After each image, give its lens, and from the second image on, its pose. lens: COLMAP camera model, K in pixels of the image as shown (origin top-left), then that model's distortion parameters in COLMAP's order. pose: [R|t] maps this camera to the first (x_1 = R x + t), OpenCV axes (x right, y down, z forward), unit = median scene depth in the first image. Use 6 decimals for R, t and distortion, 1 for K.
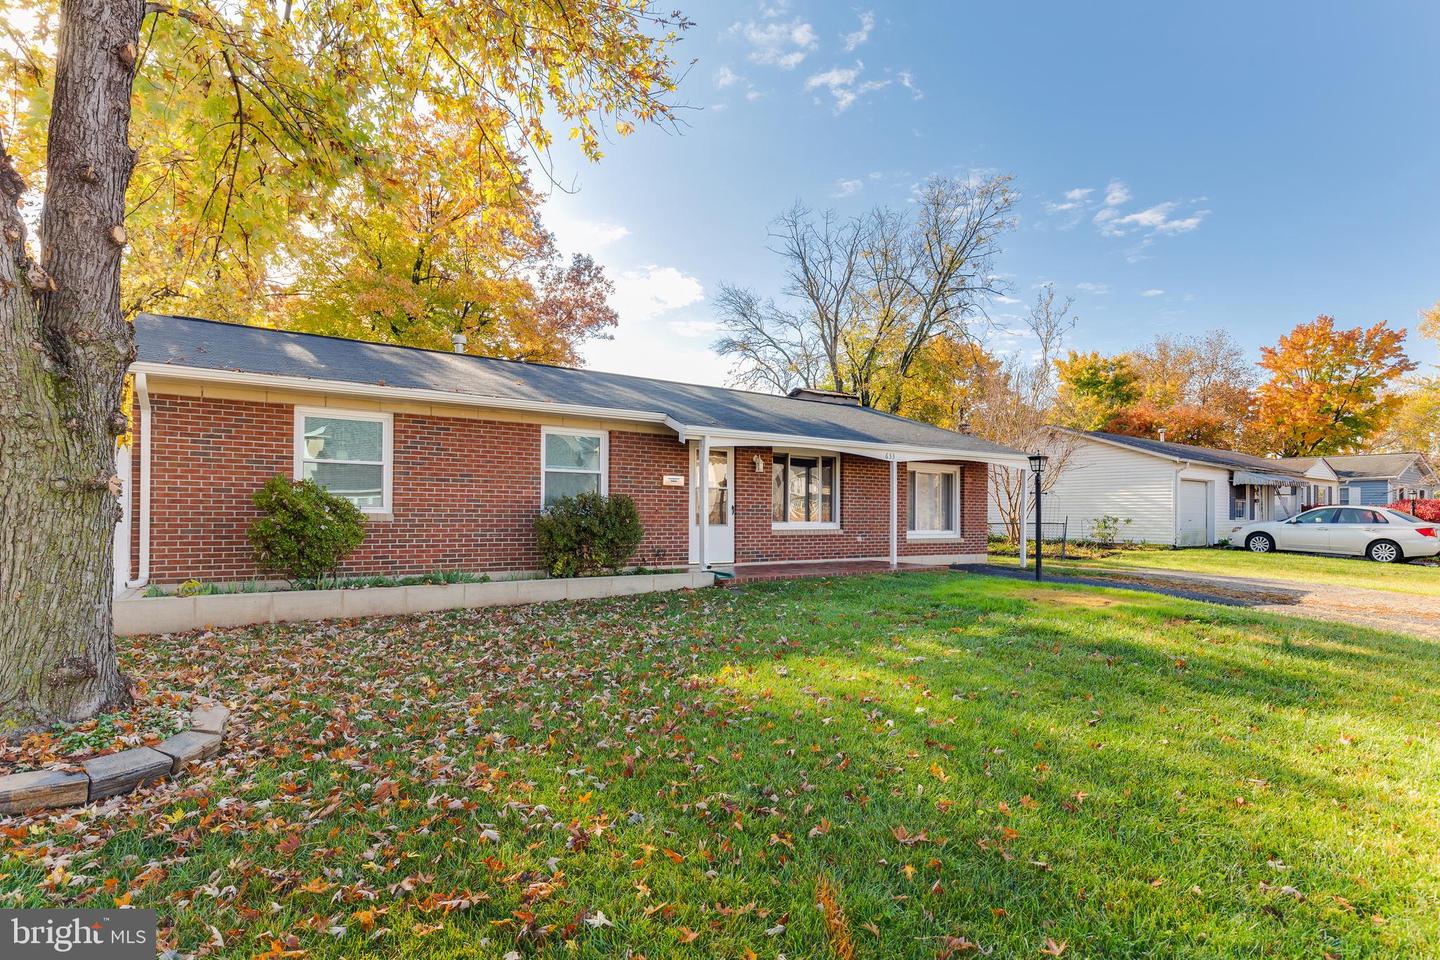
lens RADIAL K [[728.8, 0, 716.6], [0, 728.8, 503.9], [0, 0, 1]] dist [0.039167, 0.000146]
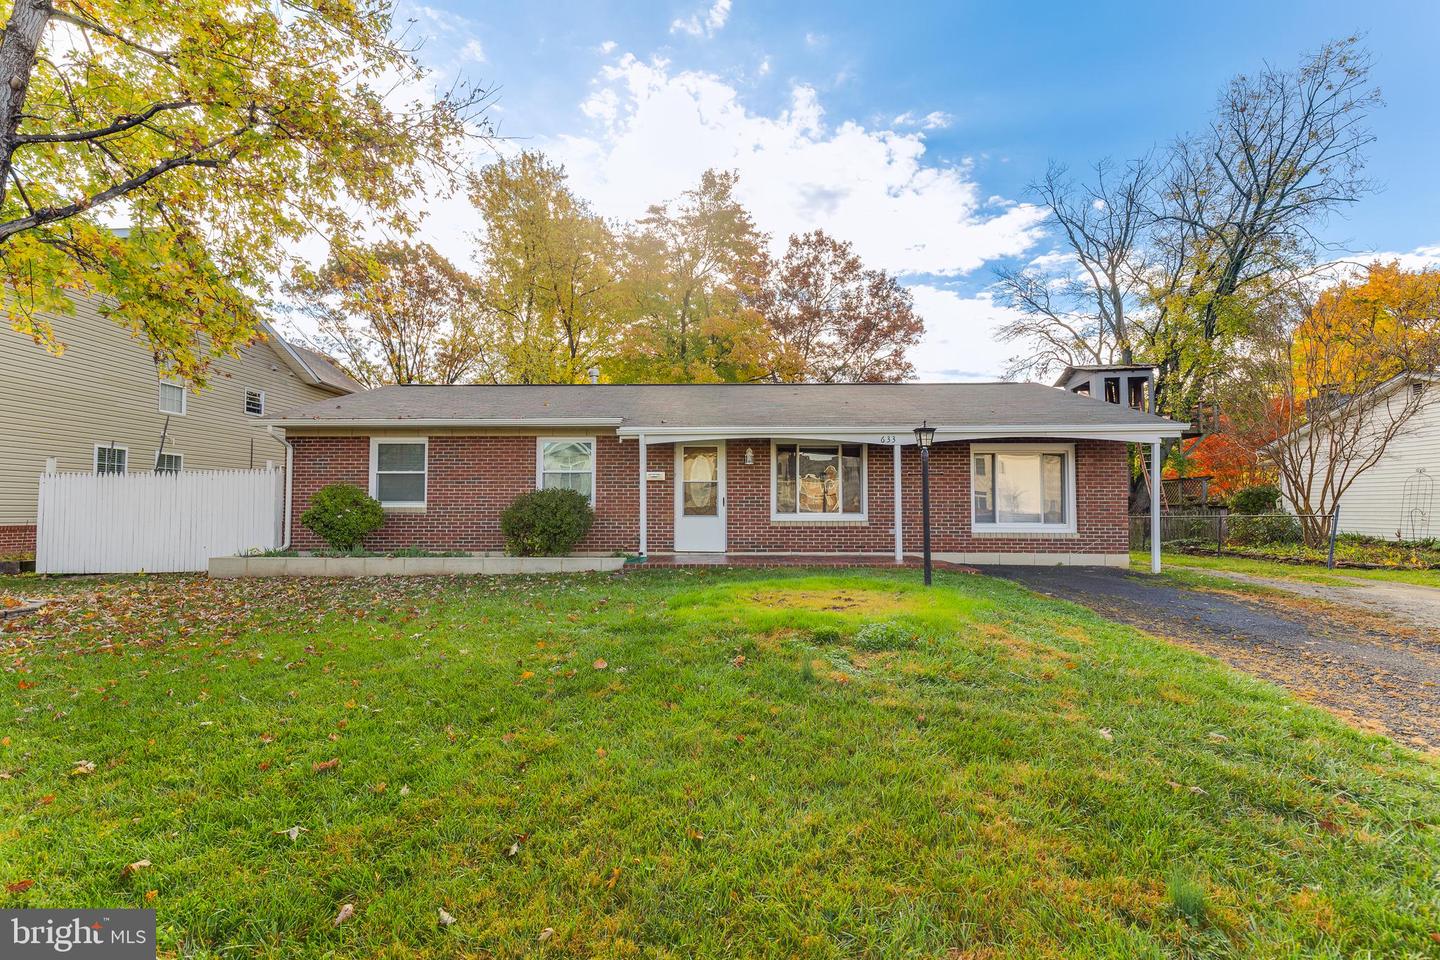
lens RADIAL K [[684.4, 0, 720.0], [0, 684.4, 480.0], [0, 0, 1]] dist [-0.001008, -0.000241]
pose [[0.790338, -0.041457, -0.611267, 0.549234], [0.013784, 0.998659, -0.049908, 0.023505], [0.612516, 0.031018, 0.789849, 0.201524]]
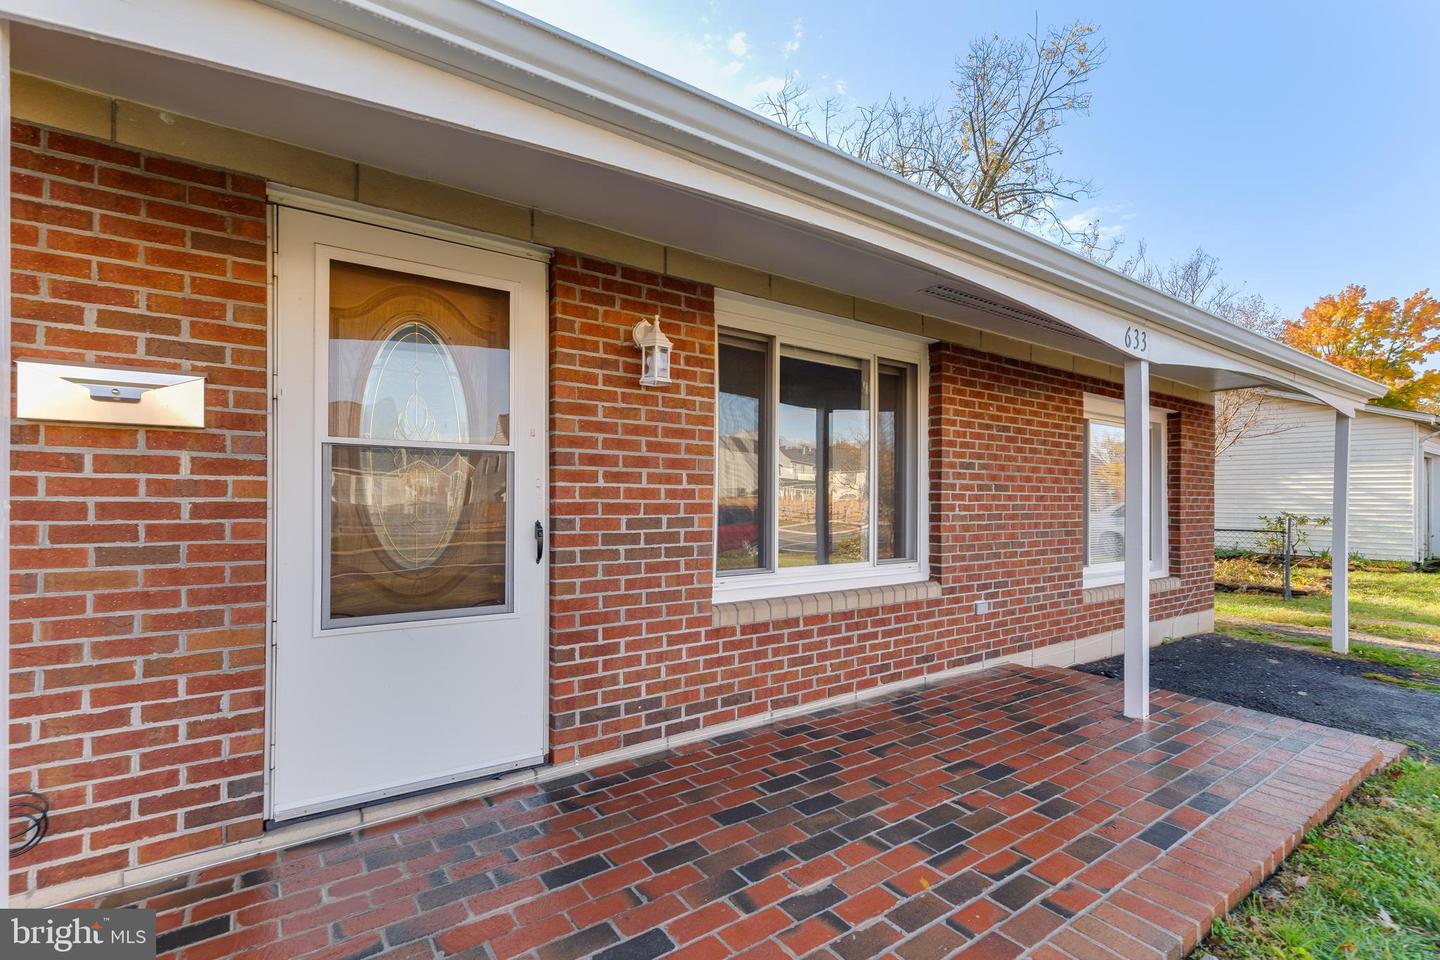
lens RADIAL K [[645.8, 0, 725.0], [0, 645.8, 496.5], [0, 0, 1]] dist [0.000232, -0.000032]
pose [[0.999845, -0.002394, 0.017456, 0.070594], [0.002185, 0.999926, 0.011977, -0.007858], [-0.017483, -0.011937, 0.999776, 0.705785]]
